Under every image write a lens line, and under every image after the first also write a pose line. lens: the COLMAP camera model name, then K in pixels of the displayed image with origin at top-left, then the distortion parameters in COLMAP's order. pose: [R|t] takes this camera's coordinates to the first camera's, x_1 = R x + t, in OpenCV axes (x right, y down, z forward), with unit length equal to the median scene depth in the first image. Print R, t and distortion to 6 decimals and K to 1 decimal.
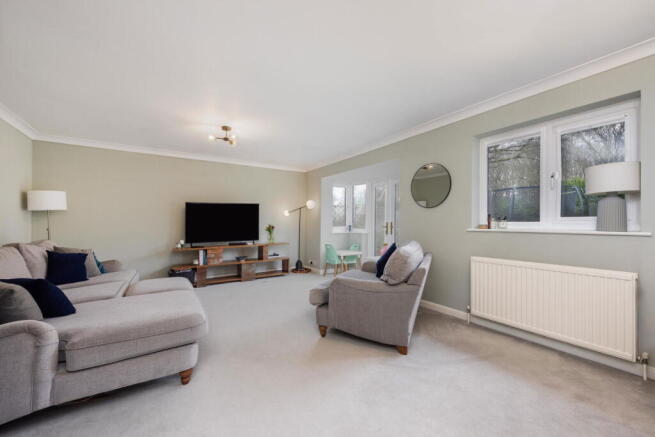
lens RADIAL K [[257.4, 0, 328.7], [0, 257.4, 219.5], [0, 0, 1]] dist [0.008720, -0.001242]
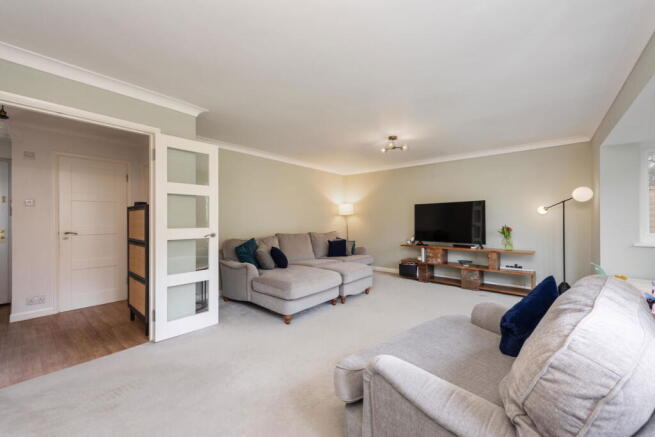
lens RADIAL K [[257.4, 0, 328.9], [0, 257.4, 218.9], [0, 0, 1]] dist [0.008720, -0.001242]
pose [[0.274578, 0.006723, -0.961541, 0.432160], [0.011610, 0.999879, 0.010307, -0.018325], [0.961495, -0.013993, 0.274467, 0.322918]]
